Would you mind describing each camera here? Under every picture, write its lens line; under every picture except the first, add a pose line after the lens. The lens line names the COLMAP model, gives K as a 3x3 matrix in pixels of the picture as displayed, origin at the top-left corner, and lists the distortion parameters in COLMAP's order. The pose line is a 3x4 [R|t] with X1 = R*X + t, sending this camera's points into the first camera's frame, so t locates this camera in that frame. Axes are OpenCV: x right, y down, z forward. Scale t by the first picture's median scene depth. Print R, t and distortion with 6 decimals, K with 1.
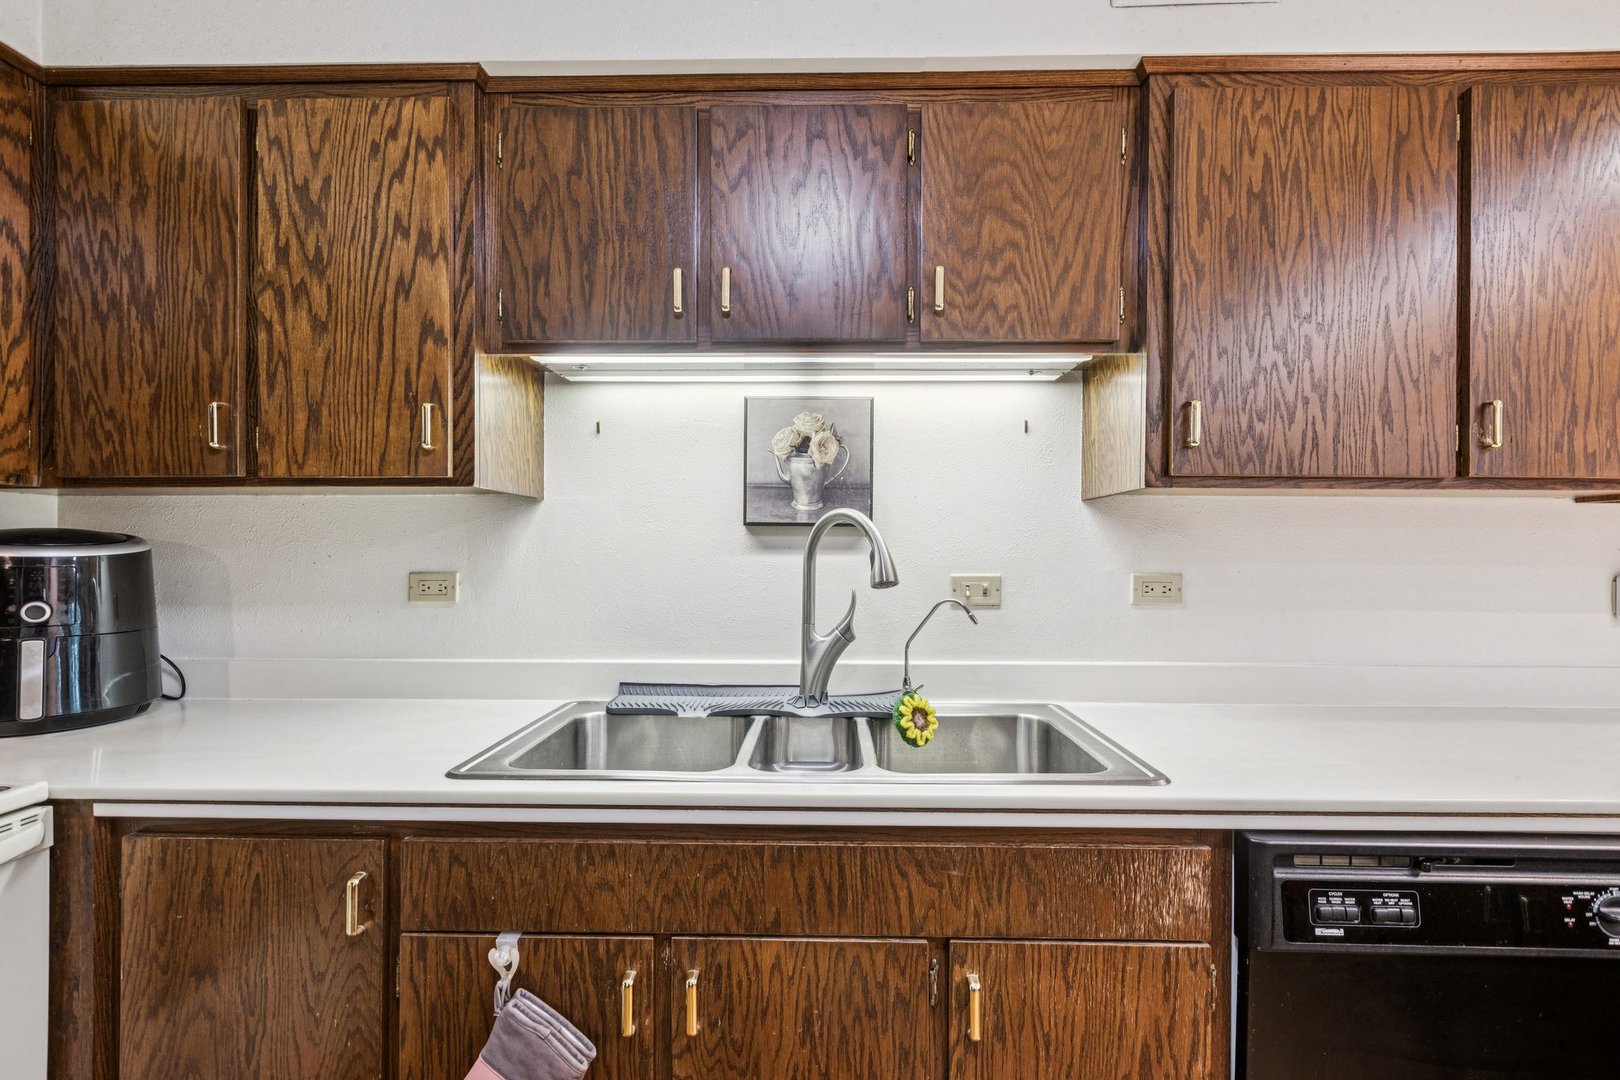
lens RADIAL K [[741.7, 0, 814.5], [0, 741.7, 550.4], [0, 0, 1]] dist [0.001316, -0.000775]
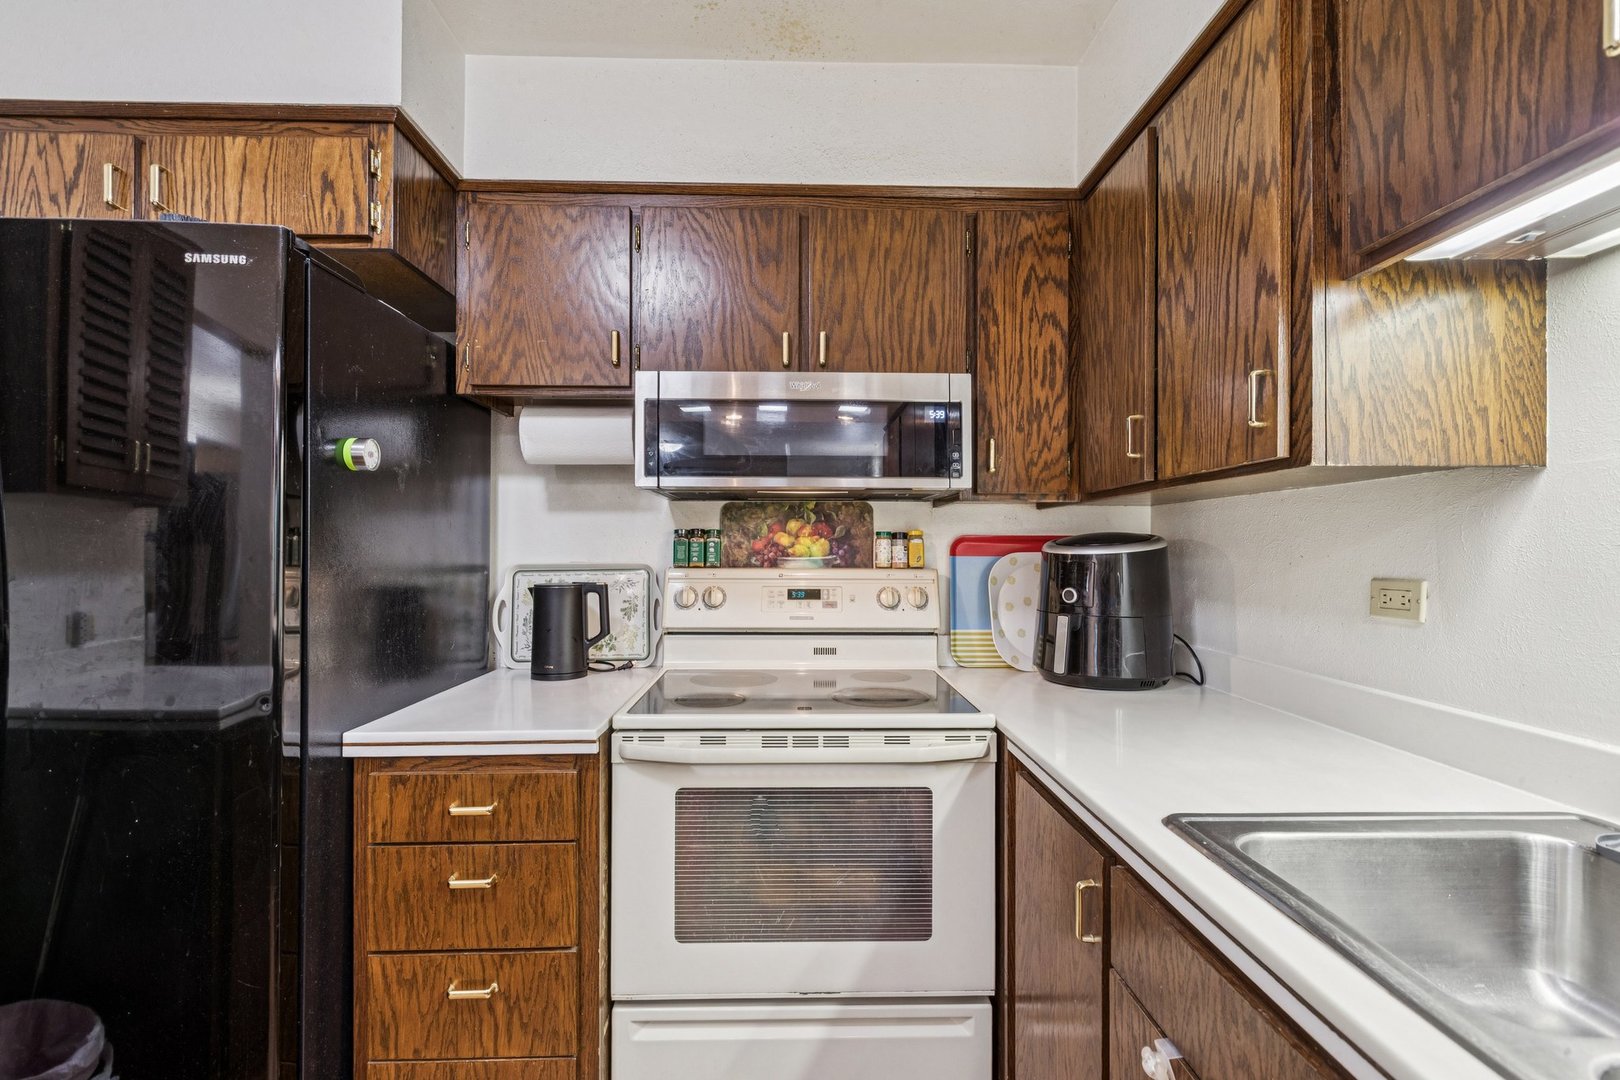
lens RADIAL K [[741.6, 0, 808.7], [0, 741.6, 543.5], [0, 0, 1]] dist [0.000346, 0.000262]
pose [[0.042688, -0.006252, -0.999069, 0.274133], [-0.001503, 0.999979, -0.006322, -0.001261], [0.999087, 0.001771, 0.042677, 0.464400]]
